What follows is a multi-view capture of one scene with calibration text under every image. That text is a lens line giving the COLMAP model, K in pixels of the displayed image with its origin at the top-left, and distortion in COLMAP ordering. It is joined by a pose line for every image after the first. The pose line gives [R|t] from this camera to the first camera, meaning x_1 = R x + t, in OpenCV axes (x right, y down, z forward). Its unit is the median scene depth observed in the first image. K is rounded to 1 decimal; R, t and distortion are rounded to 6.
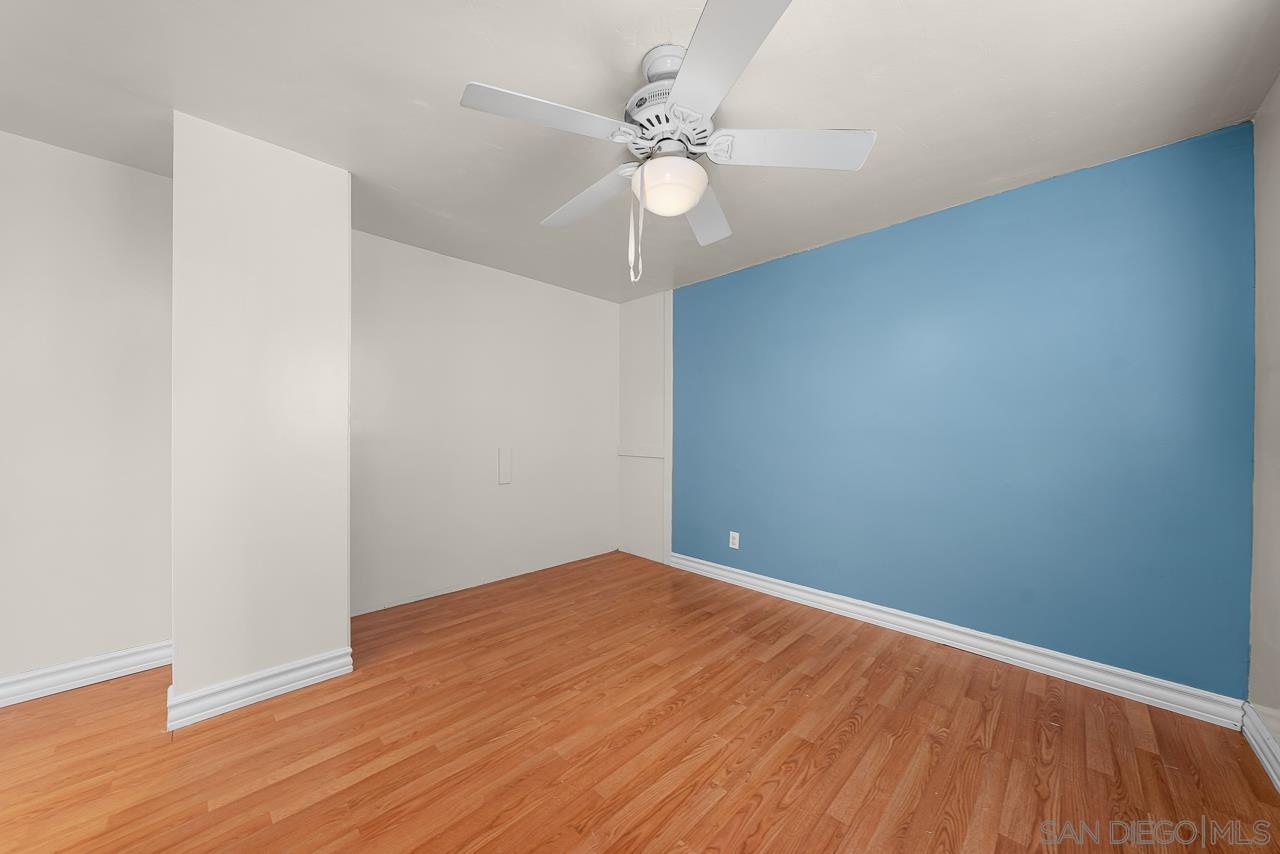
lens RADIAL K [[443.1, 0, 643.5], [0, 443.1, 422.7], [0, 0, 1]] dist [-0.006788, 0.000228]
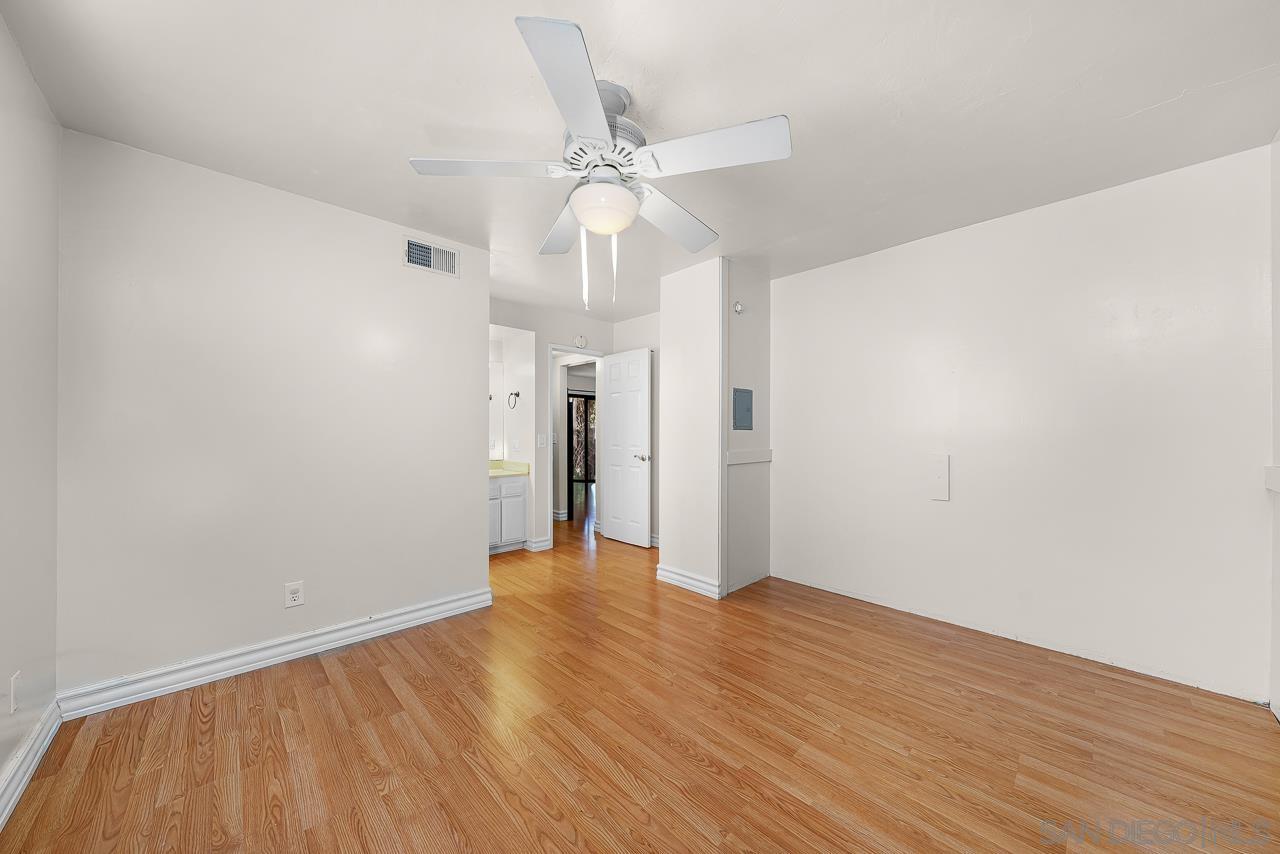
lens RADIAL K [[443.1, 0, 647.0], [0, 443.1, 434.8], [0, 0, 1]] dist [-0.006788, 0.000228]
pose [[-0.029921, -0.000002, -0.999552, 0.850331], [0.016240, 0.999868, -0.000488, 0.019867], [0.999420, -0.016247, -0.029917, 0.869152]]
